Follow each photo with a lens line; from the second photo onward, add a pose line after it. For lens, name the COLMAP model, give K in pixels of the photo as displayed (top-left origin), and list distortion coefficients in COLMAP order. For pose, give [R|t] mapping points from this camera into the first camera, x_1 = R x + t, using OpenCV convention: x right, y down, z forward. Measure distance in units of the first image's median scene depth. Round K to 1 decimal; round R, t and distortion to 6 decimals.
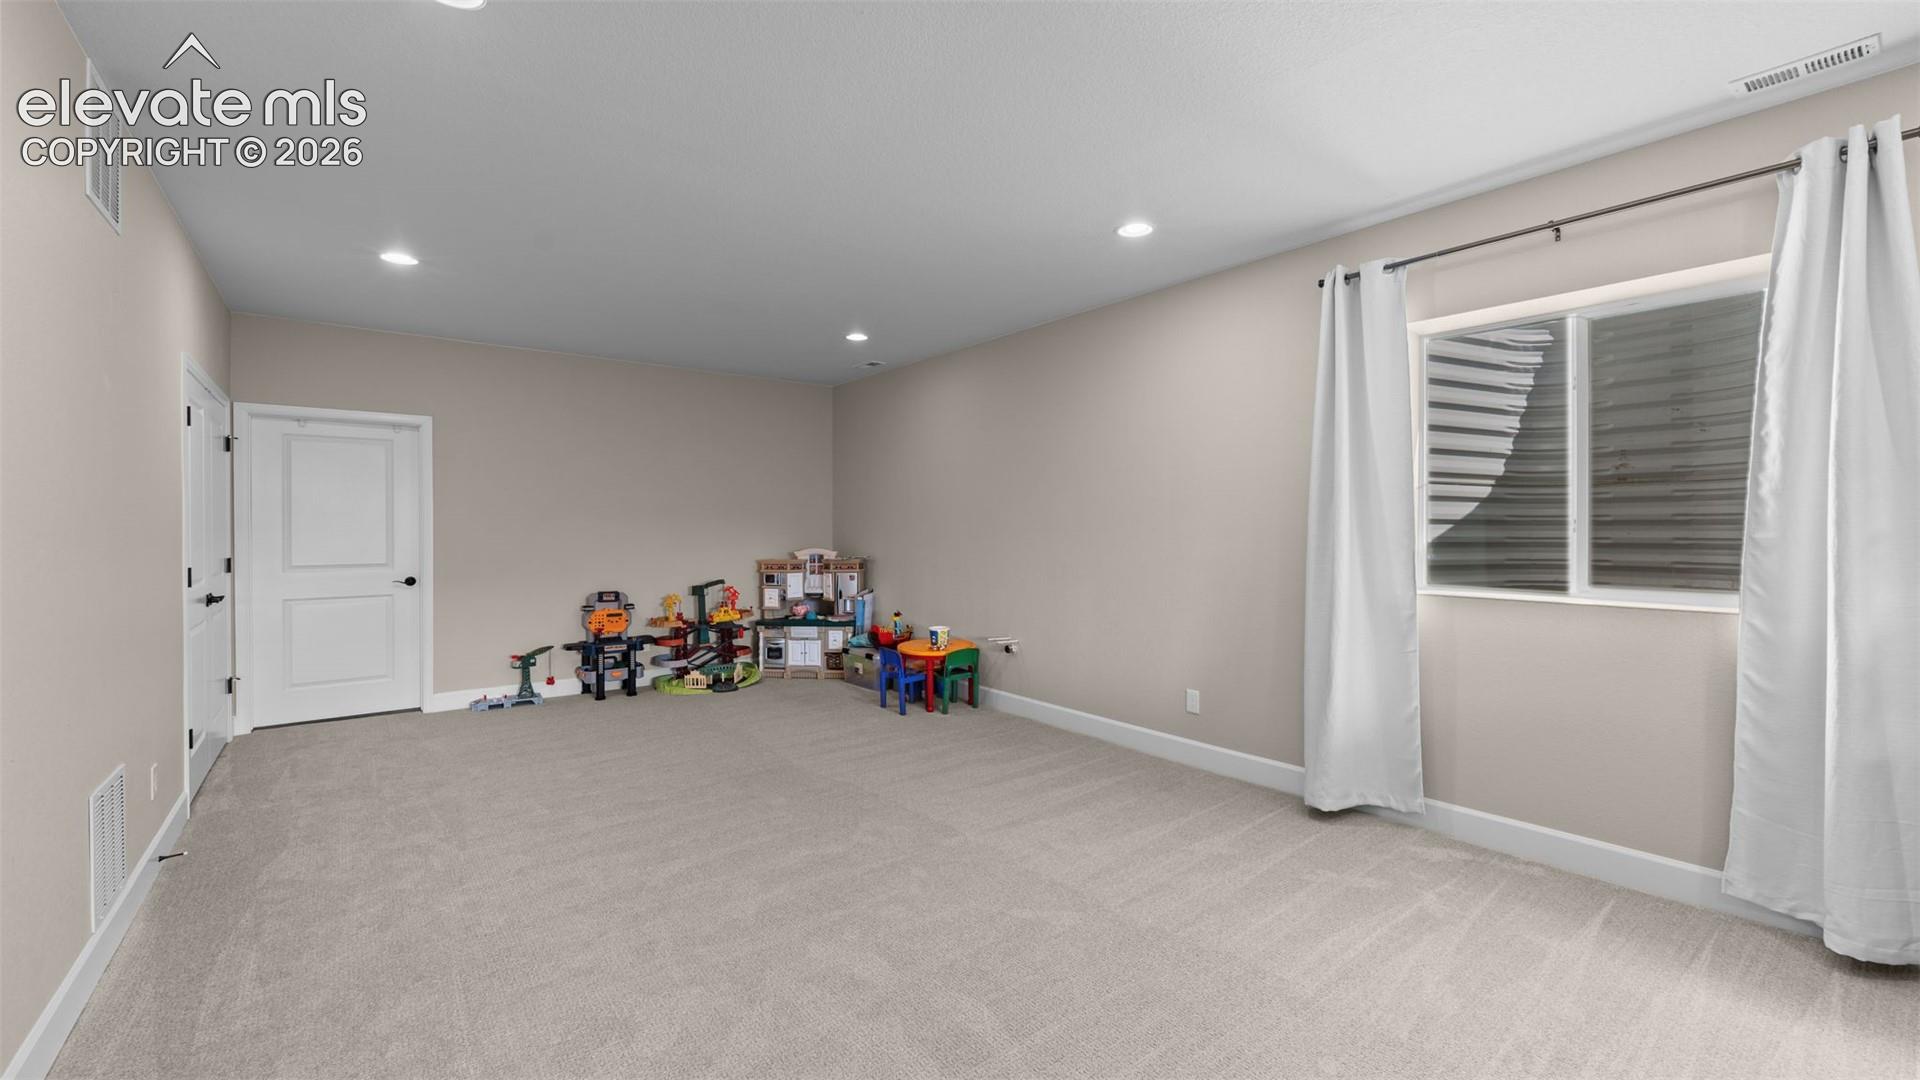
lens RADIAL K [[777.1, 0, 958.8], [0, 777.1, 528.8], [0, 0, 1]] dist [0.000819, -0.000228]
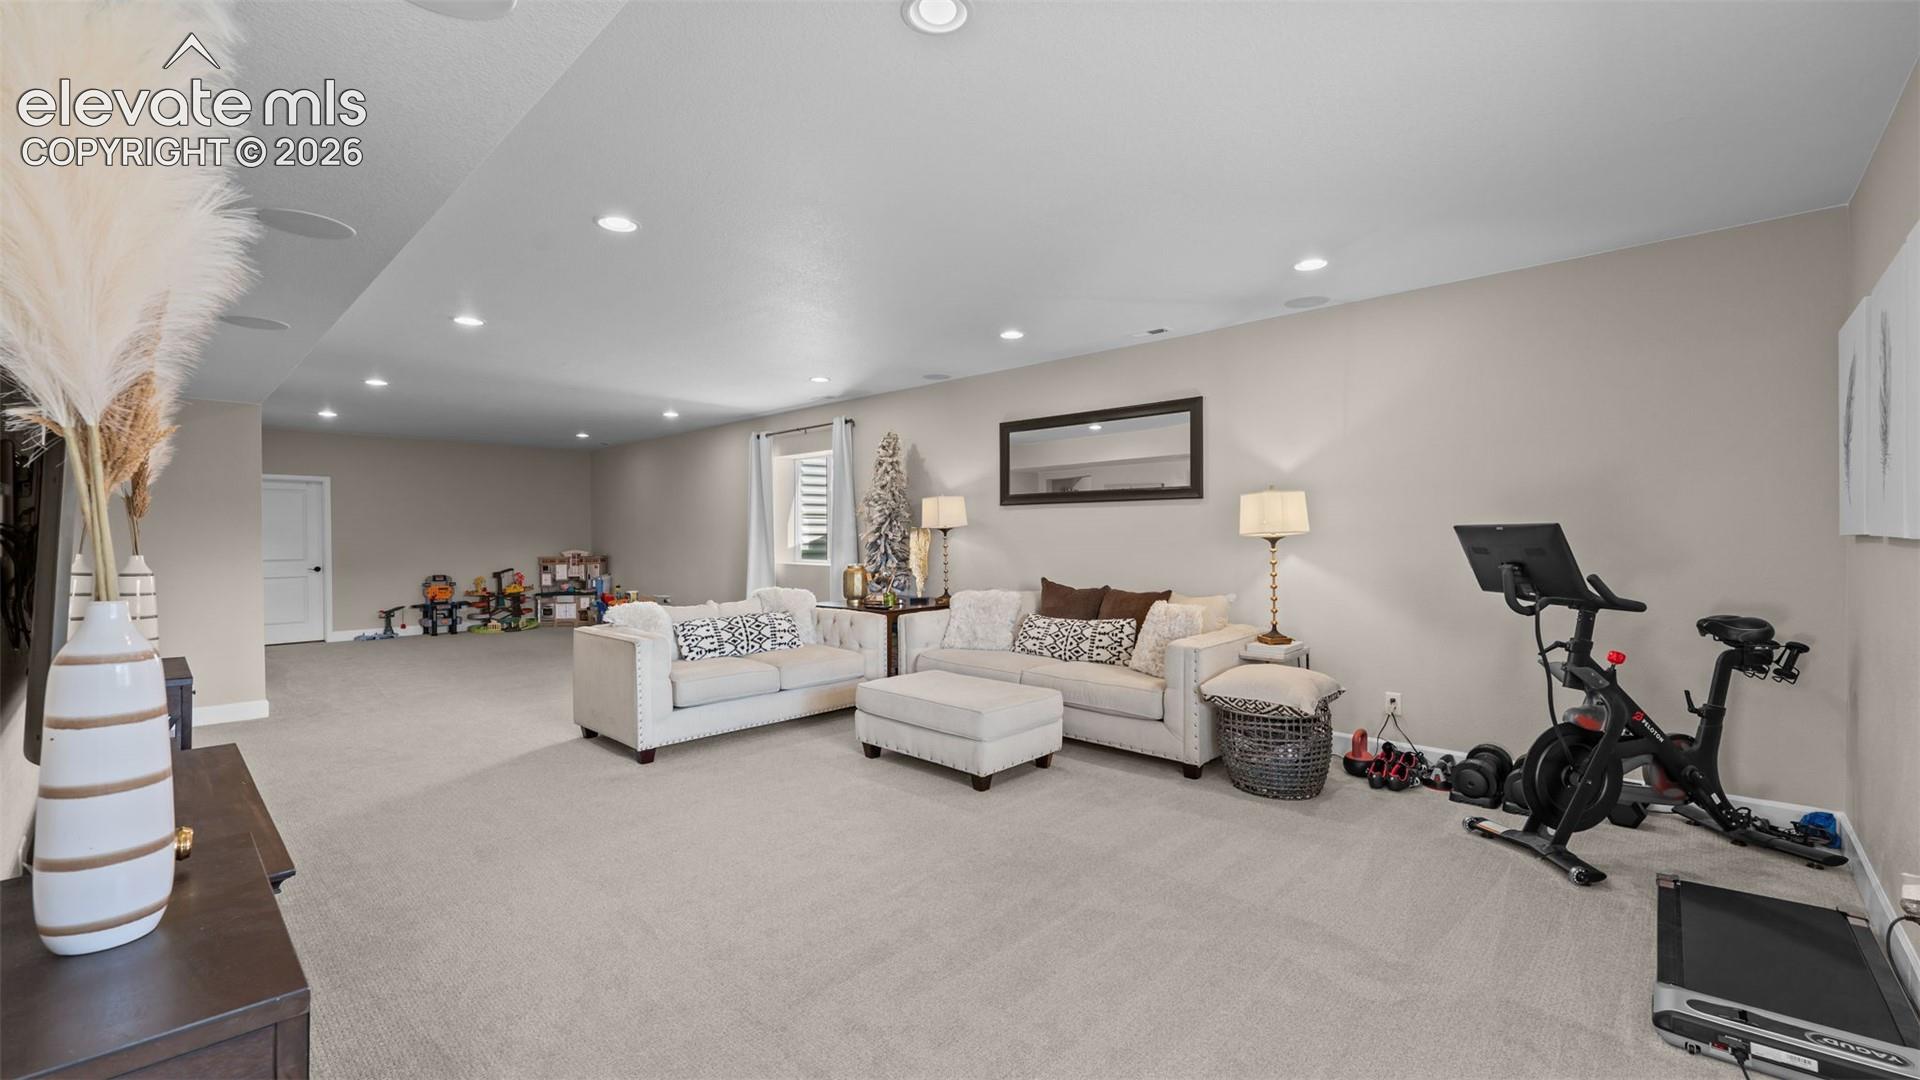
lens RADIAL K [[777.1, 0, 958.8], [0, 777.1, 528.8], [0, 0, 1]] dist [0.000819, -0.000228]
pose [[0.989142, -0.005679, 0.146850, 0.427370], [0.006550, 0.999964, -0.005446, -0.006239], [-0.146814, 0.006348, 0.989144, -0.858688]]
